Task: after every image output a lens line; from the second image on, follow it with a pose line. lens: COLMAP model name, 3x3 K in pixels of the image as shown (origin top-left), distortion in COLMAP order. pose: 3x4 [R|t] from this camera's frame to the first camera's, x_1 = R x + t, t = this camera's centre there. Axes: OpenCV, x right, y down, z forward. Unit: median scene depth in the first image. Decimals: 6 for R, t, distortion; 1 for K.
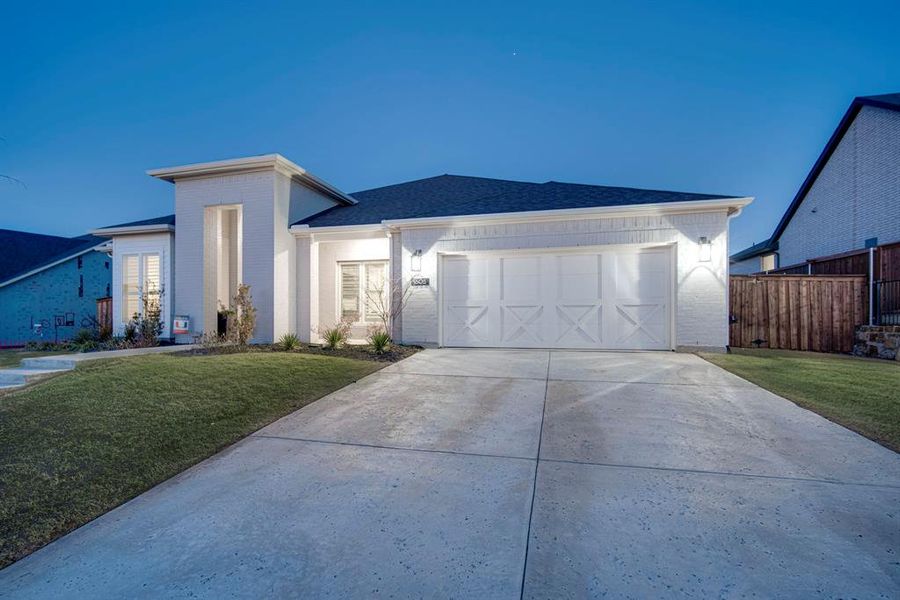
lens RADIAL K [[398.2, 0, 444.7], [0, 398.2, 315.3], [0, 0, 1]] dist [-0.002207, 0.000387]
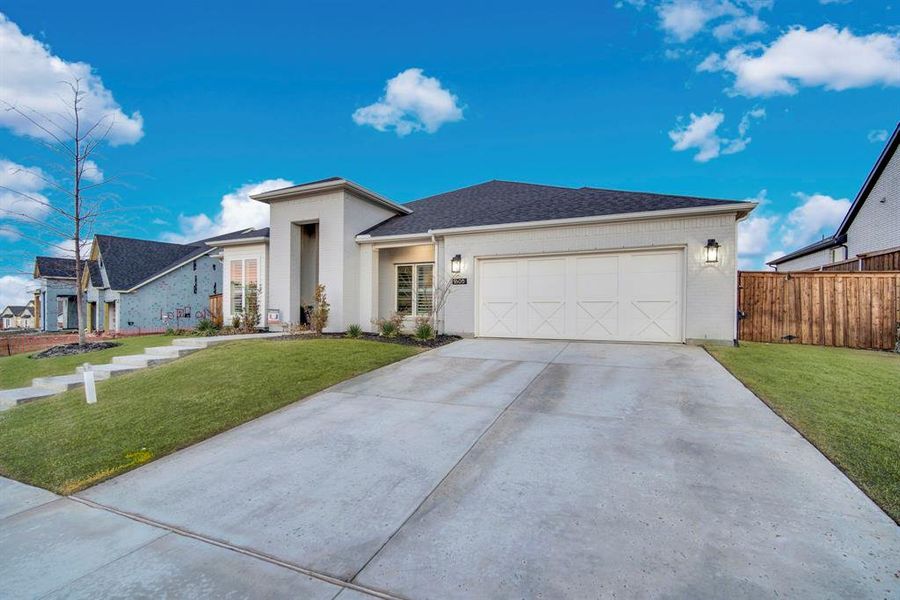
lens RADIAL K [[448.3, 0, 450.2], [0, 448.3, 310.4], [0, 0, 1]] dist [-0.003228, -0.000499]
pose [[0.982588, 0.004781, -0.185734, 0.149001], [-0.004679, 0.999989, 0.000990, 0.000225], [0.185737, -0.000104, 0.982600, -0.288205]]
